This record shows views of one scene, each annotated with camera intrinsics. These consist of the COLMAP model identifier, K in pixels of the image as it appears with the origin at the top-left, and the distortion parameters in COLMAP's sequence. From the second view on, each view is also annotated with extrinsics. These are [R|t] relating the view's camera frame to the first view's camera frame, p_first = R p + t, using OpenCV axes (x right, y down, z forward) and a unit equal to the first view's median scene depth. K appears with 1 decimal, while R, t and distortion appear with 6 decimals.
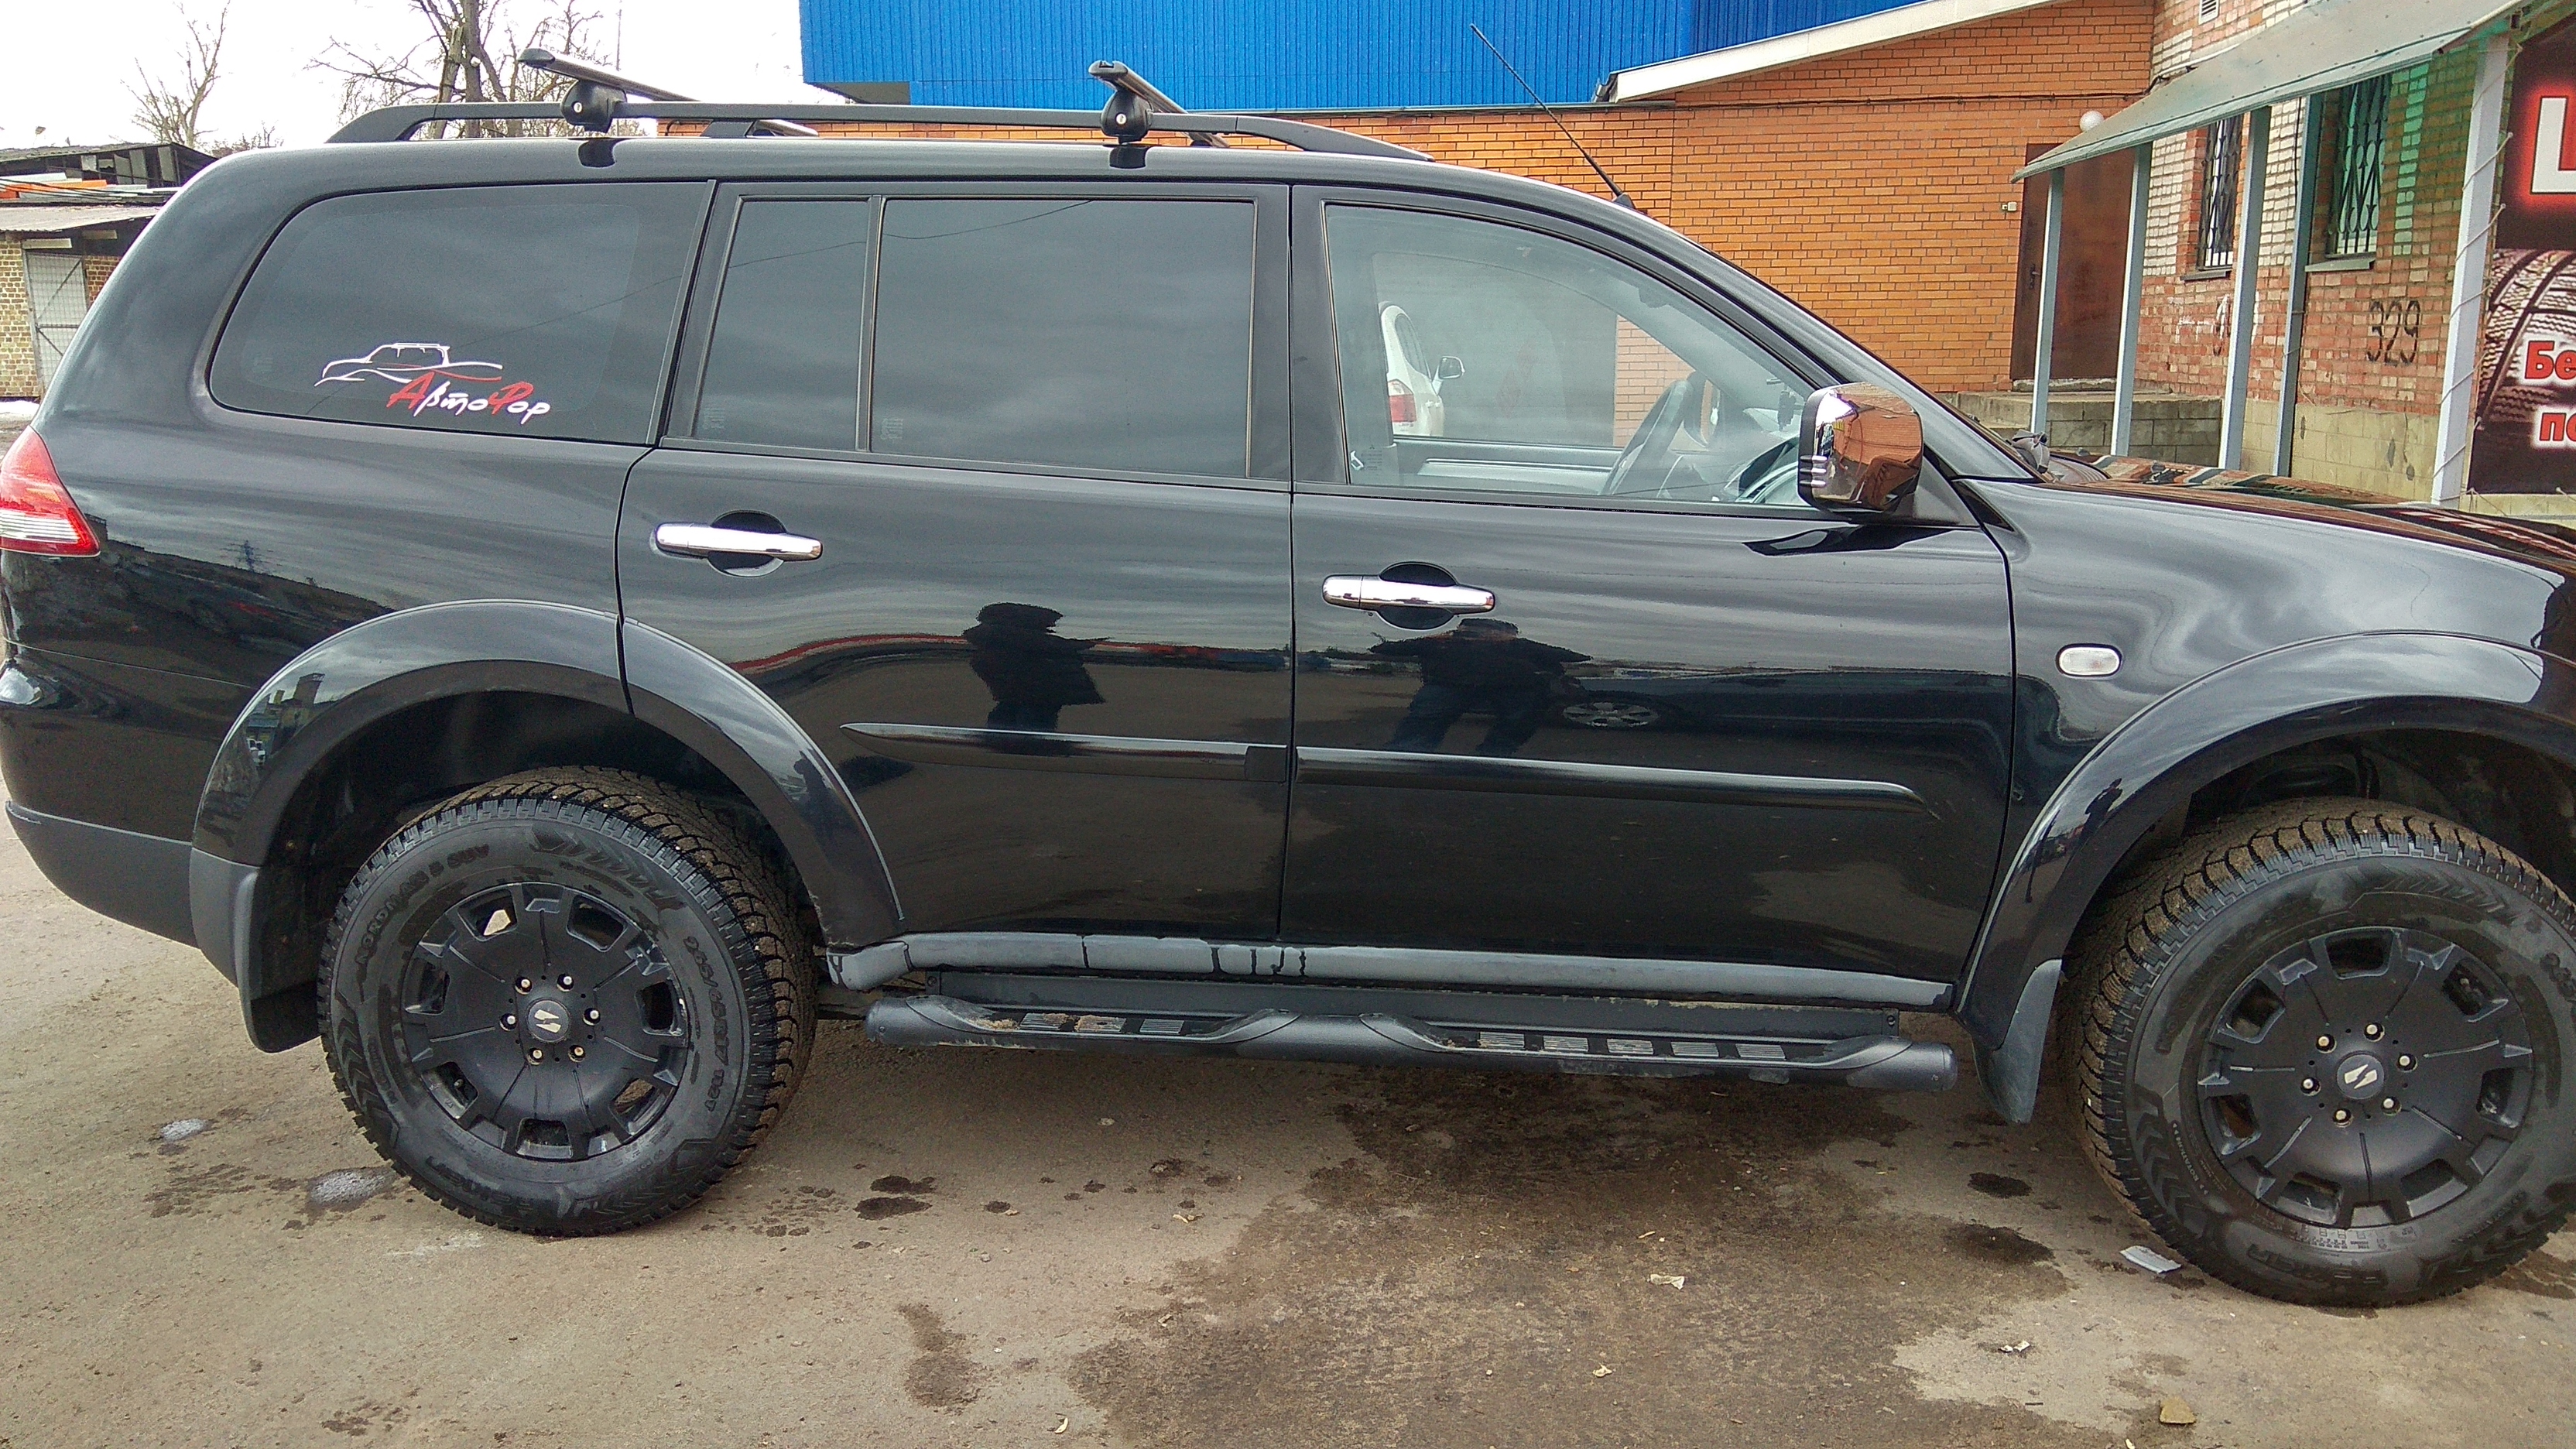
lens RADIAL K [[2019.3, 0, 1286.9], [0, 2019.3, 717.3], [0, 0, 1]] dist [0.071229, -0.092201]
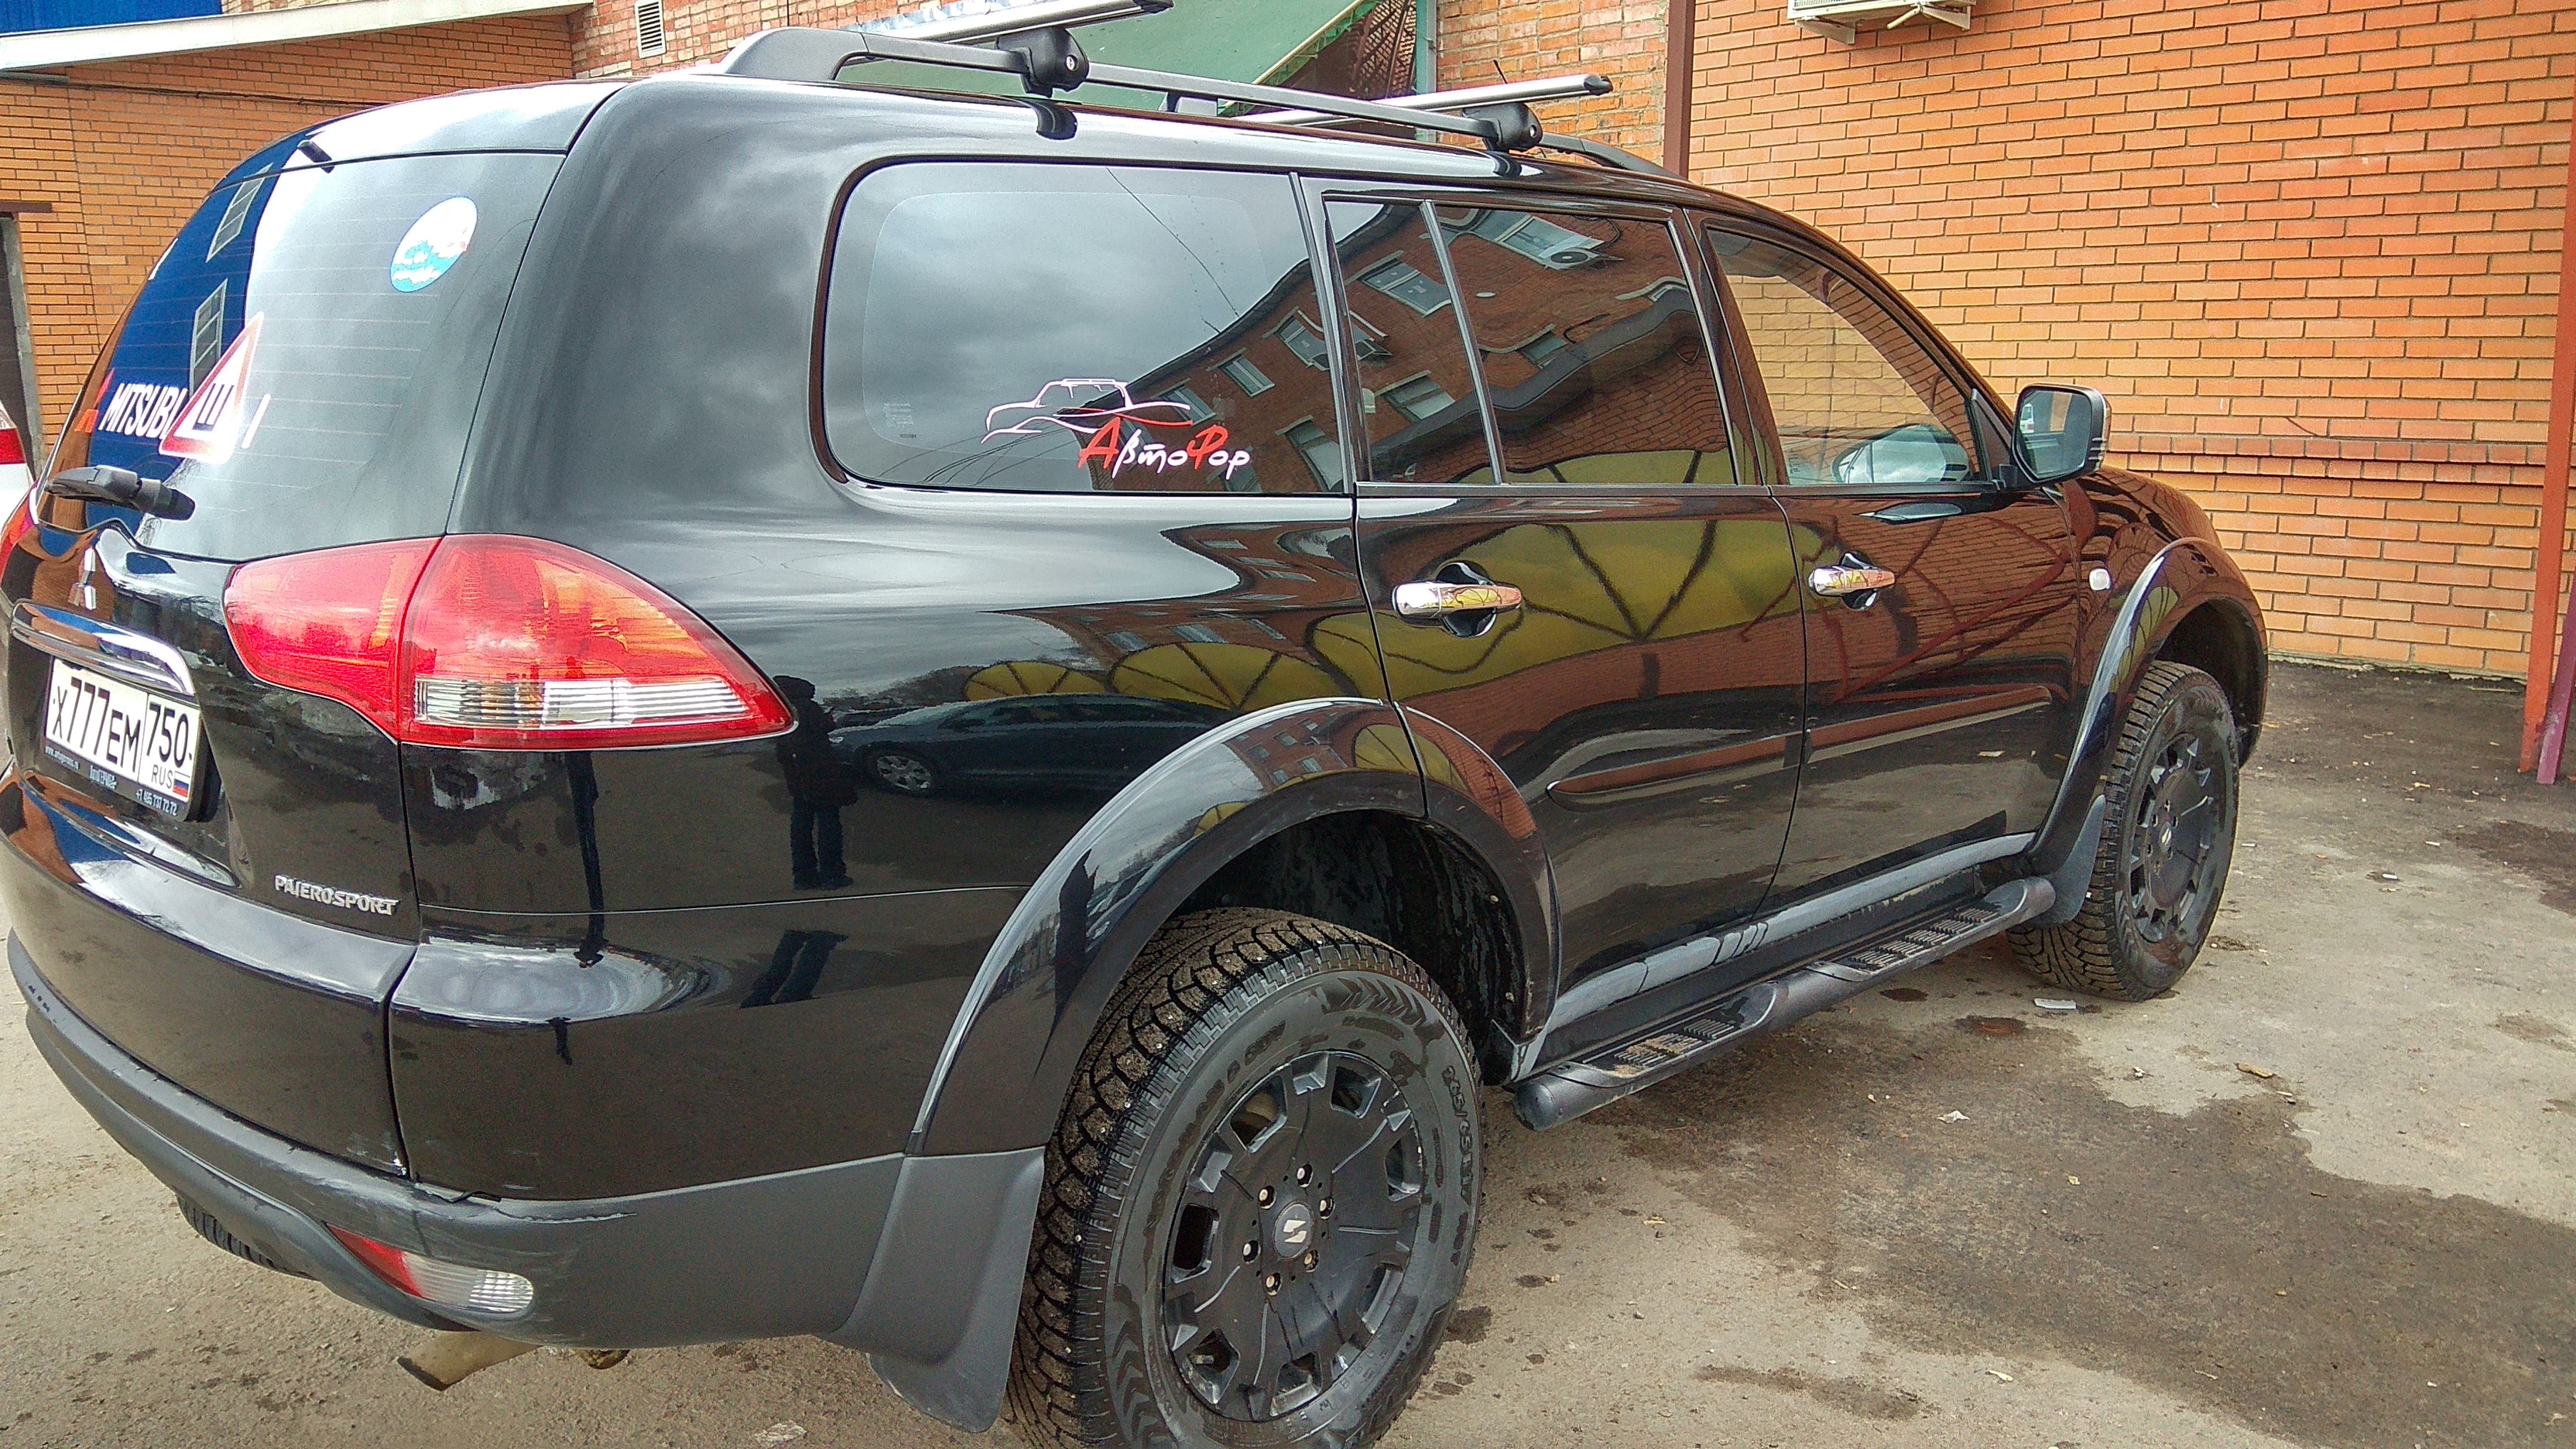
lens RADIAL K [[2019.3, 0, 1285.0], [0, 2019.3, 701.6], [0, 0, 1]] dist [0.071229, -0.092201]
pose [[0.625624, -0.139782, 0.767499, -0.954732], [0.151654, 0.986840, 0.056109, -0.099484], [-0.765242, 0.081291, 0.638590, 0.493776]]
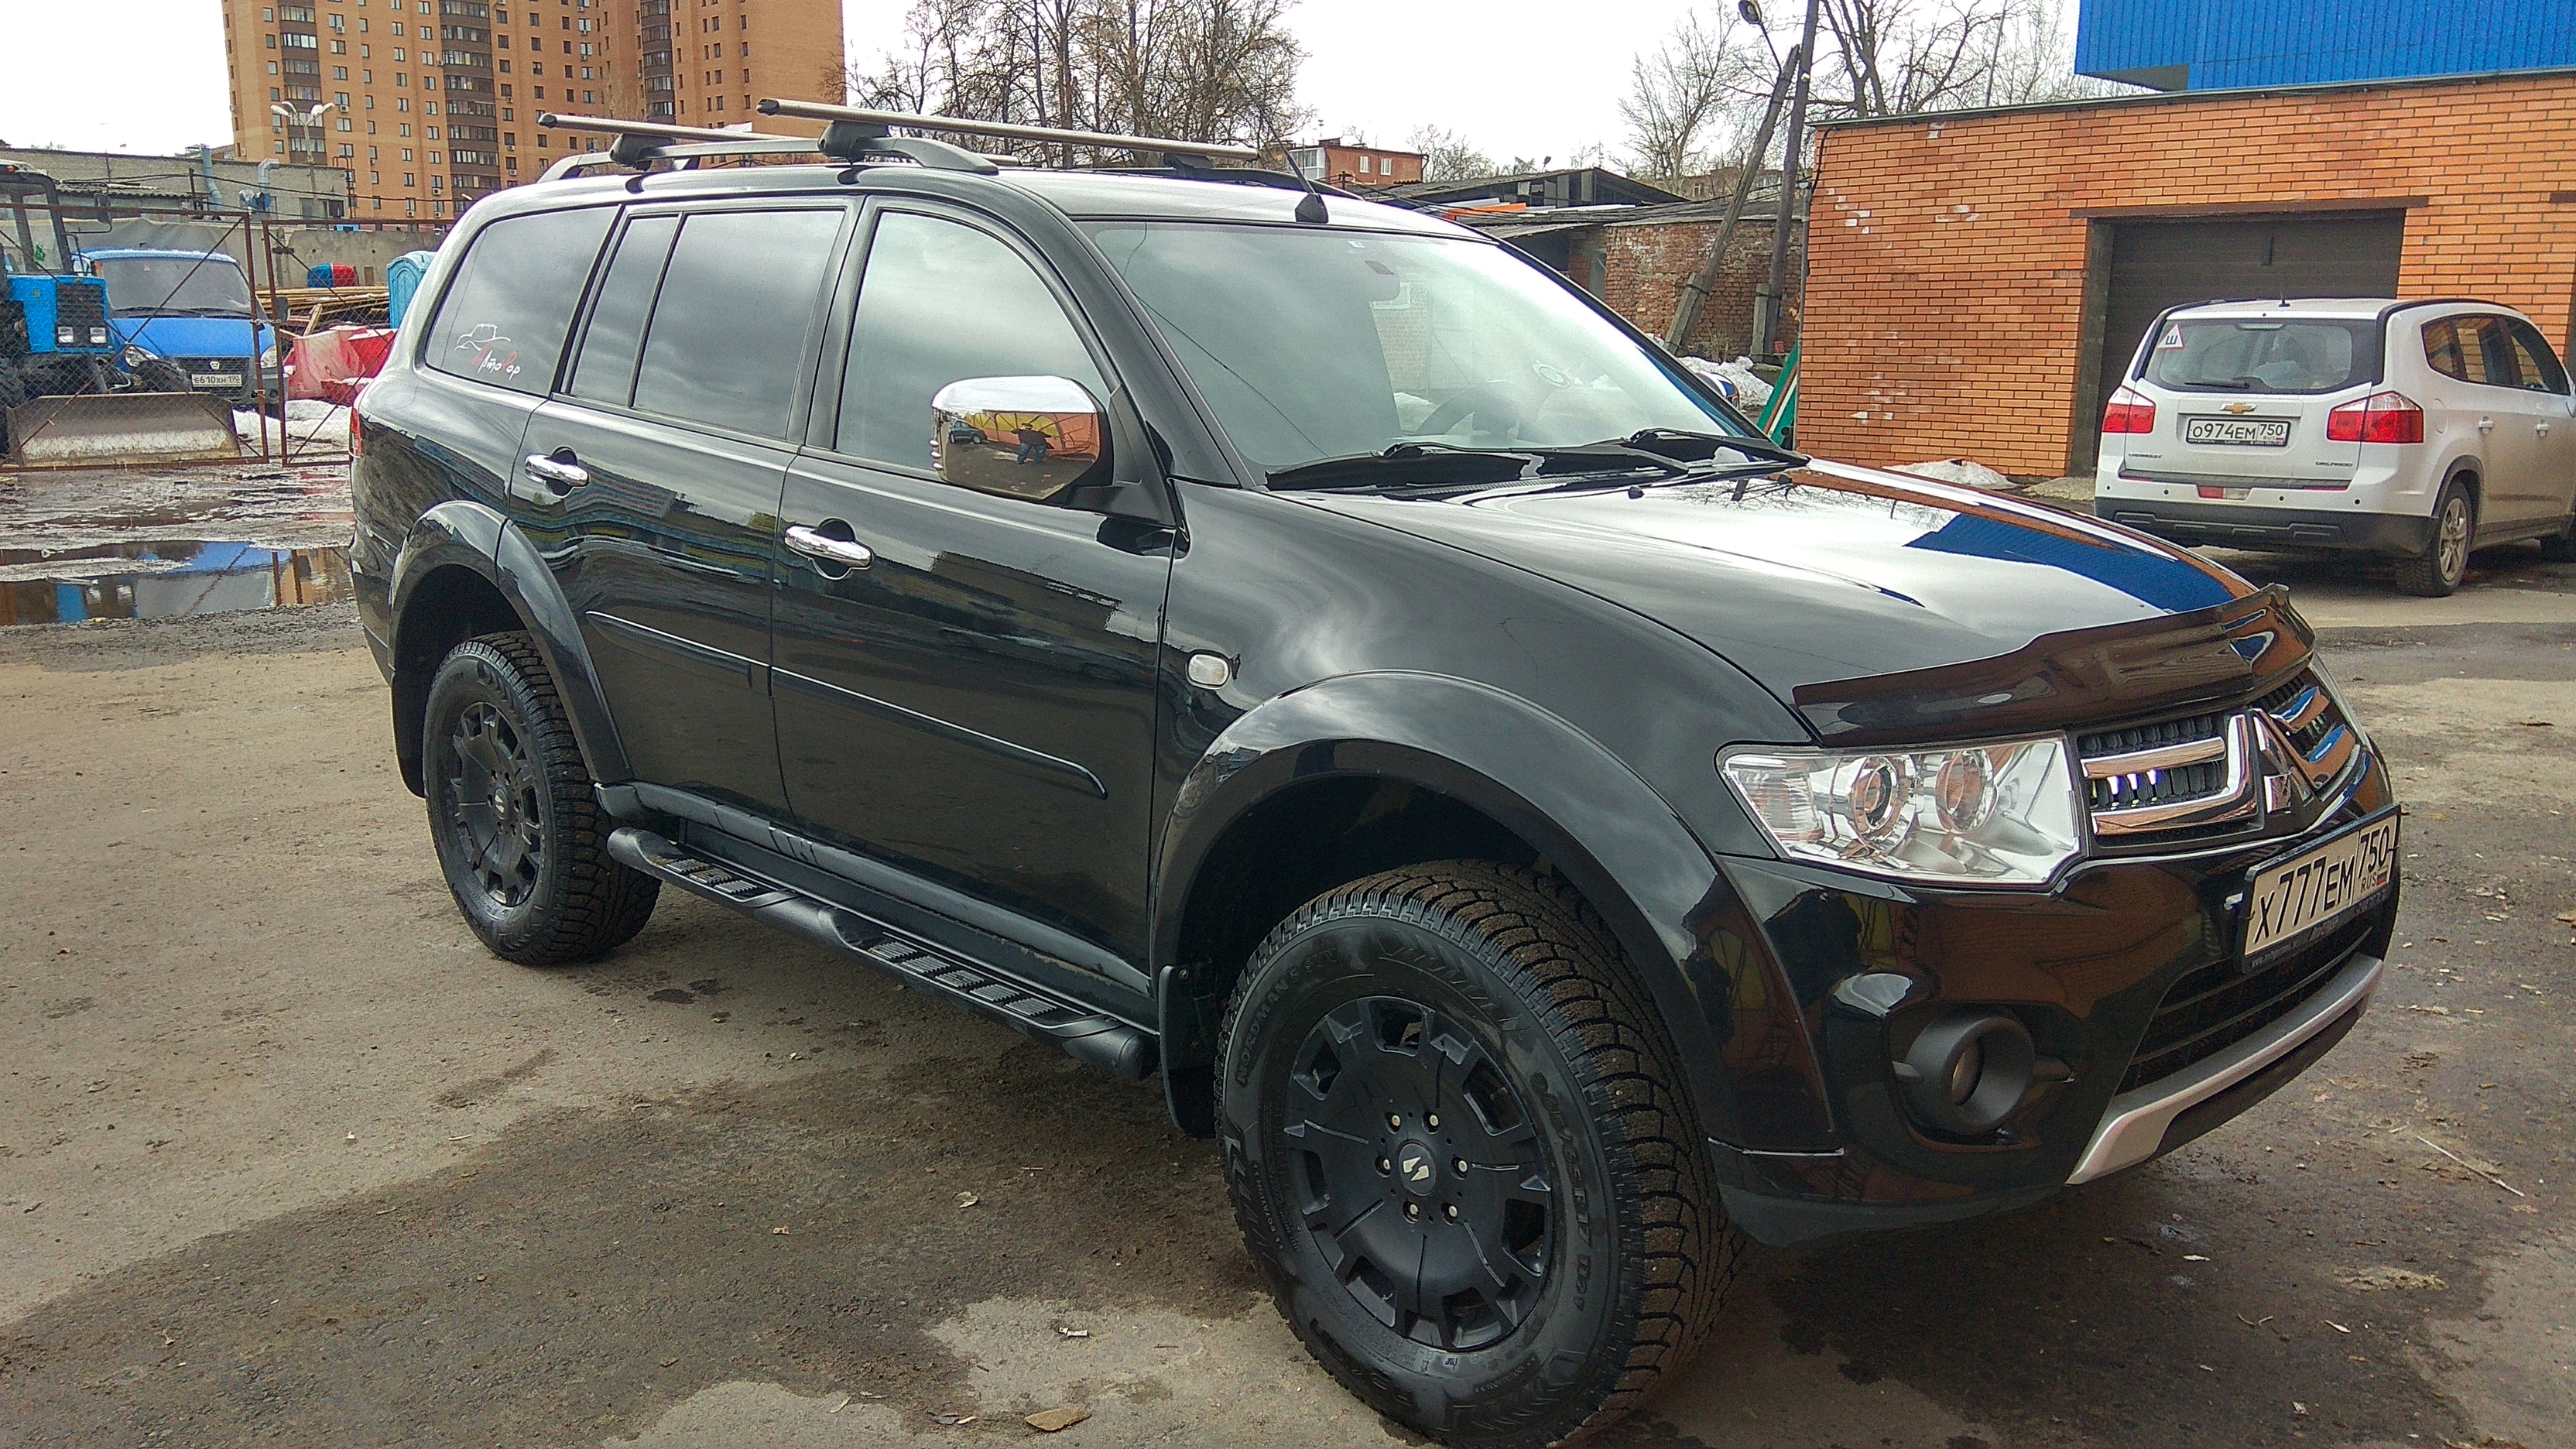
lens RADIAL K [[2019.3, 0, 1284.2], [0, 2019.3, 722.7], [0, 0, 1]] dist [0.071229, -0.092201]
pose [[0.762896, 0.134293, -0.632420, 0.951510], [-0.134092, 0.989785, 0.048422, -0.048977], [0.632462, 0.047862, 0.773111, 0.253351]]
